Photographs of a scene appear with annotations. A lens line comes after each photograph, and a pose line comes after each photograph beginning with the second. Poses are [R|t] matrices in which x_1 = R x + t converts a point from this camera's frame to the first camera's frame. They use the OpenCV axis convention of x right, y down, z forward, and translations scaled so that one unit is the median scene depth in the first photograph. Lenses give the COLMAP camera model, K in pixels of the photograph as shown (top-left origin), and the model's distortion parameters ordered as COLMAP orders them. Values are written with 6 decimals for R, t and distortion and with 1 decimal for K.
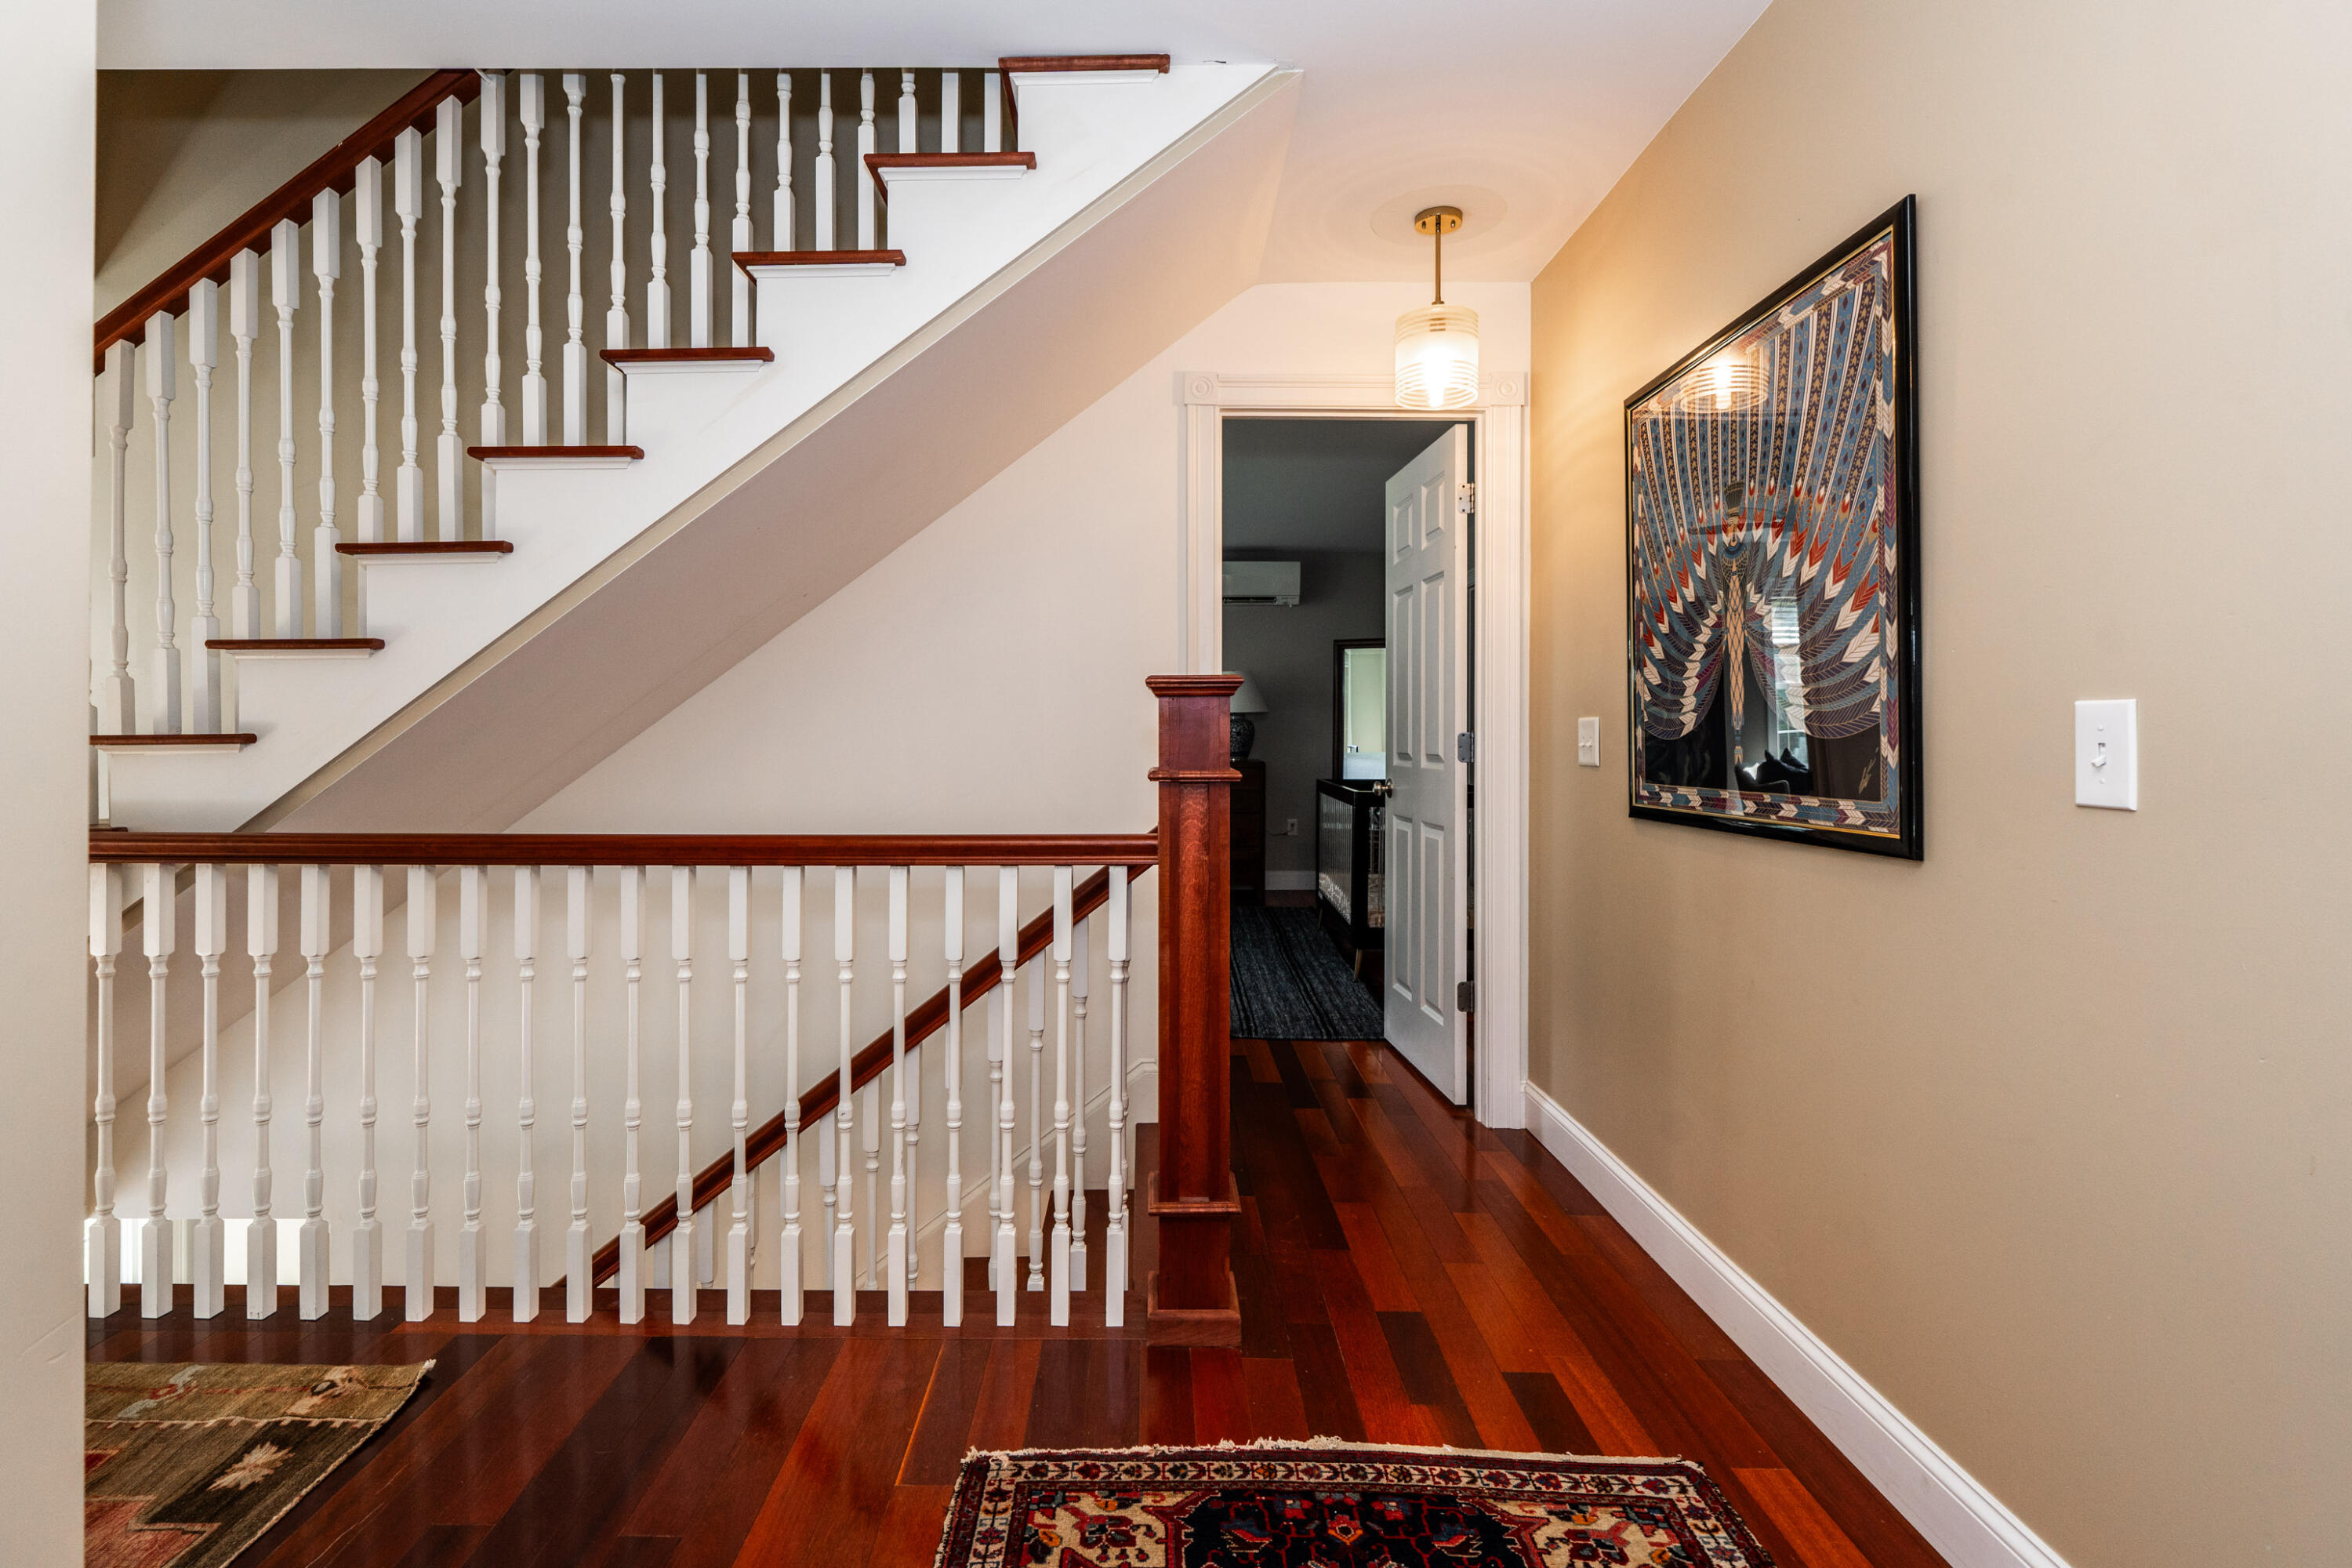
lens RADIAL K [[1181.9, 0, 1154.1], [0, 1181.9, 730.3], [0, 0, 1]] dist [0.000473, 0.000012]
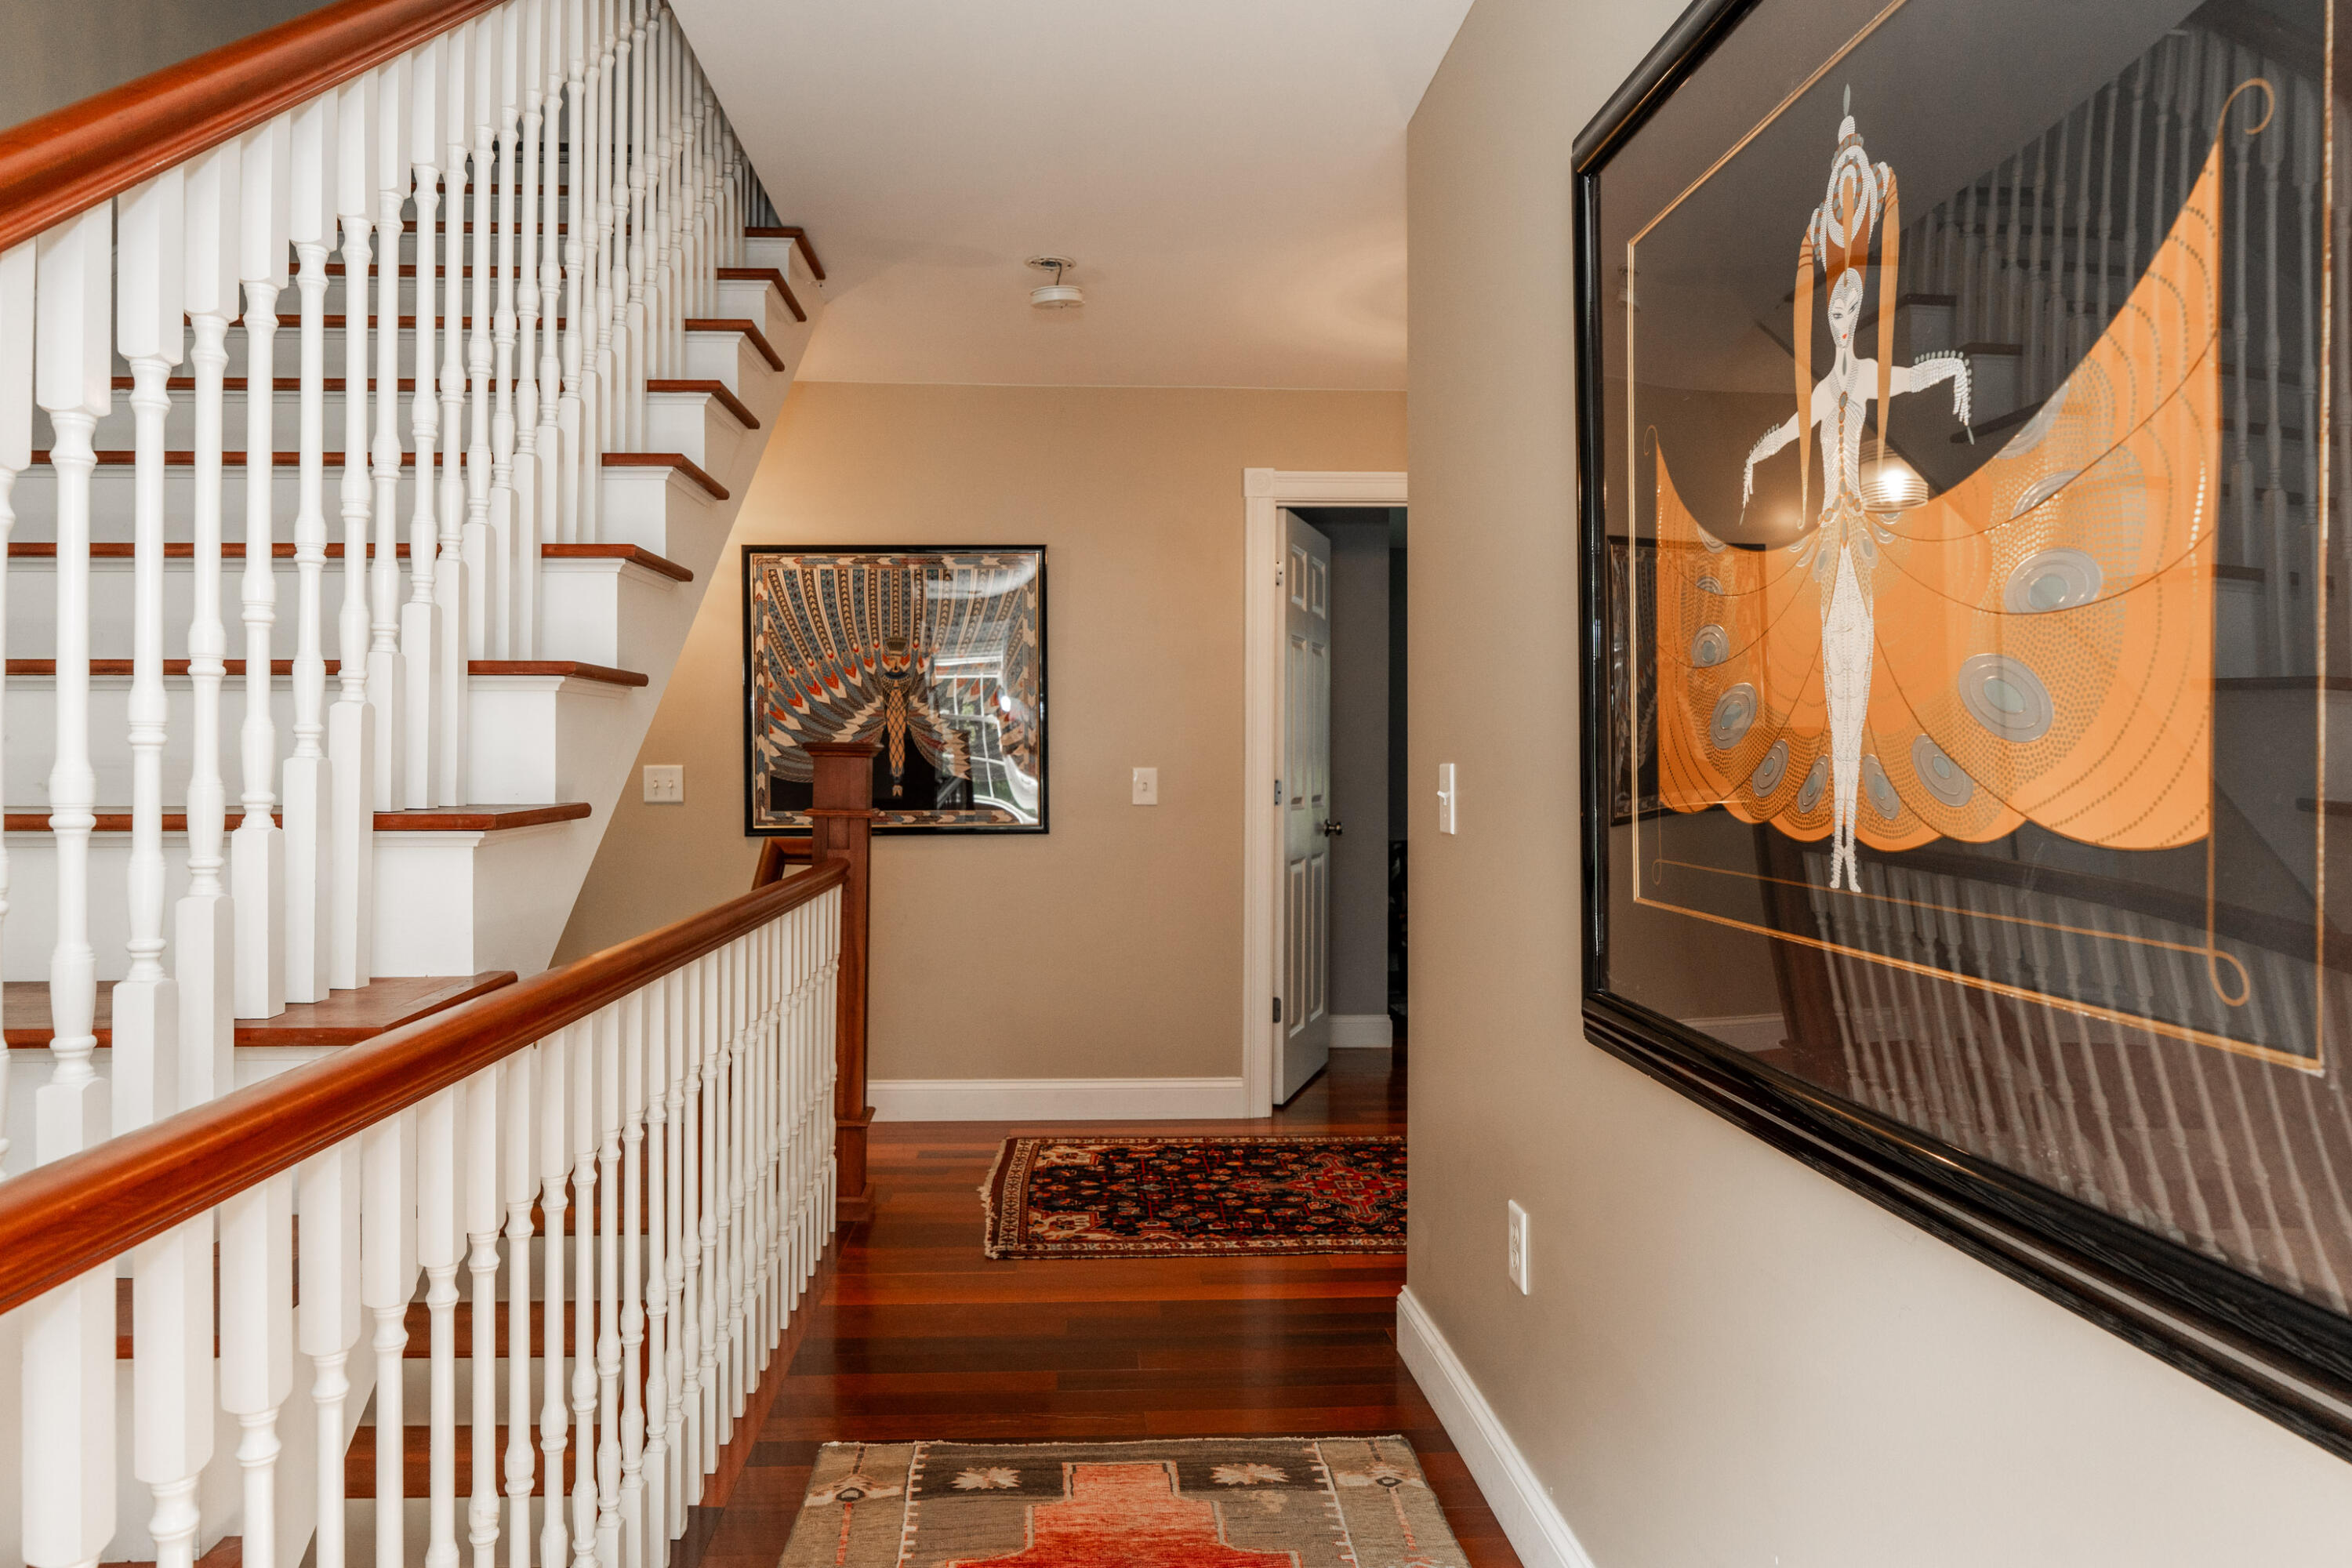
lens RADIAL K [[1461.6, 0, 1172.5], [0, 1461.6, 779.2], [0, 0, 1]] dist [-0.001913, 0.000026]
pose [[-0.093289, -0.008319, 0.995604, -2.146710], [-0.007891, 0.999940, 0.007616, -0.020921], [-0.995608, -0.007146, -0.093349, 0.987771]]
